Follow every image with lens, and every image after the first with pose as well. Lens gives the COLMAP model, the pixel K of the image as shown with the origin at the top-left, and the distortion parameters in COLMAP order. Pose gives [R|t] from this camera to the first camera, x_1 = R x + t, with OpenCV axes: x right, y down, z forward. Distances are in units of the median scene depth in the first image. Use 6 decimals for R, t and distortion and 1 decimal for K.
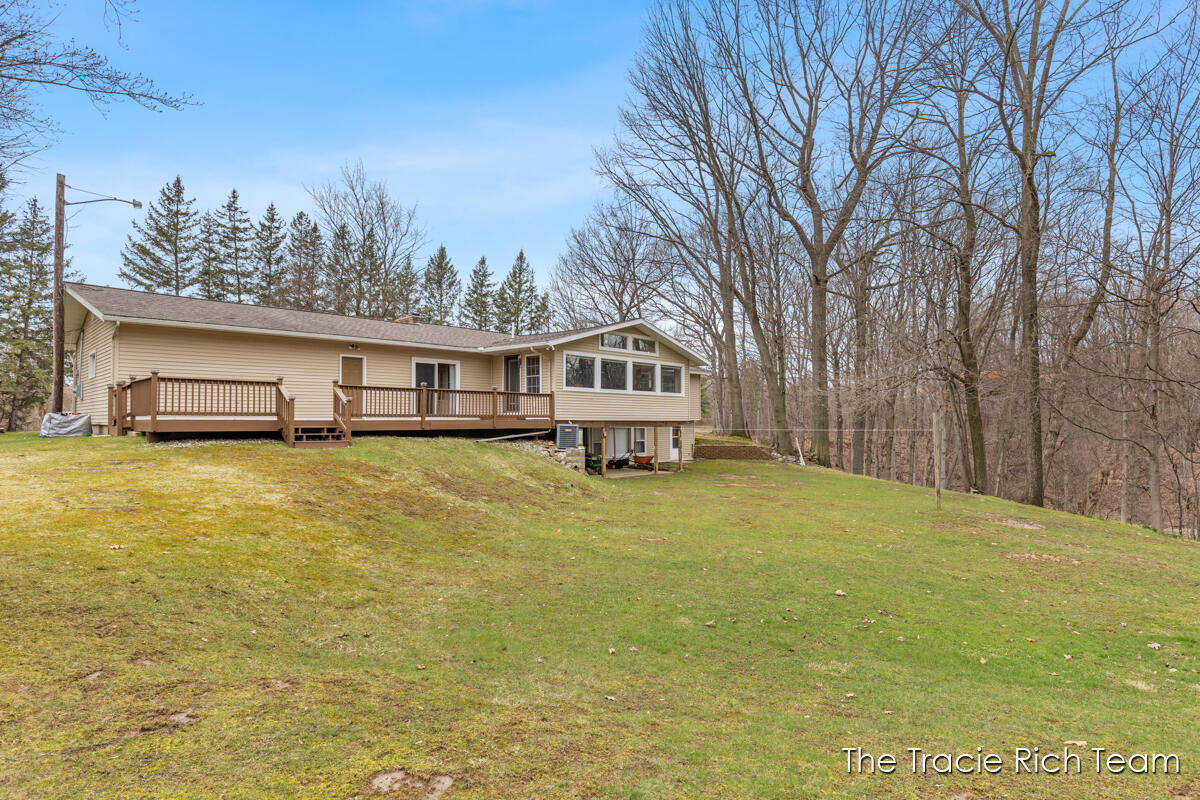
lens RADIAL K [[621.7, 0, 604.6], [0, 621.7, 403.1], [0, 0, 1]] dist [0.001620, 0.000144]
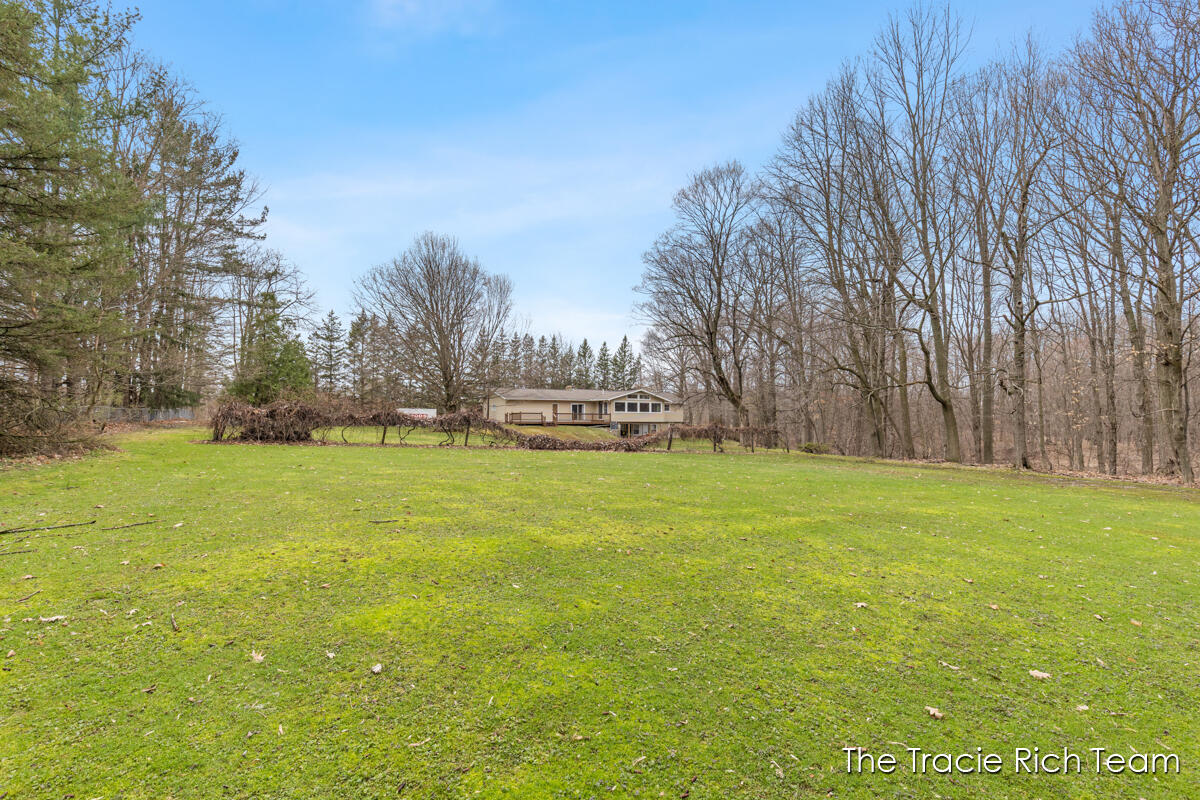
lens RADIAL K [[546.6, 0, 597.8], [0, 546.6, 403.0], [0, 0, 1]] dist [-0.000953, 0.000576]
pose [[0.966586, -0.009700, -0.256159, 0.568492], [0.007815, 0.999934, -0.008372, -0.046213], [0.256223, 0.006091, 0.966598, -1.759923]]
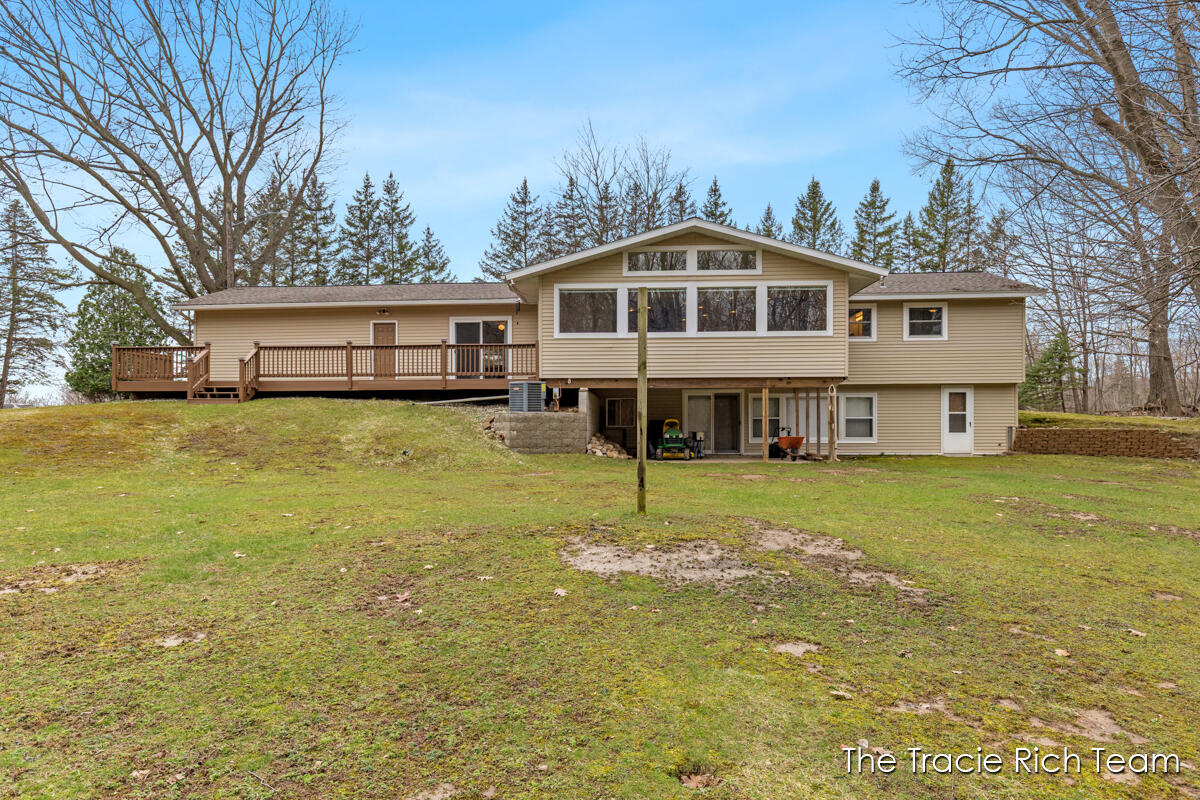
lens RADIAL K [[750.9, 0, 600.4], [0, 750.9, 408.0], [0, 0, 1]] dist [0.006563, 0.001452]
pose [[0.650412, -0.022778, -0.759240, 0.609503], [0.025760, 0.999637, -0.007922, 0.067509], [0.759144, -0.014405, 0.650763, 0.428830]]
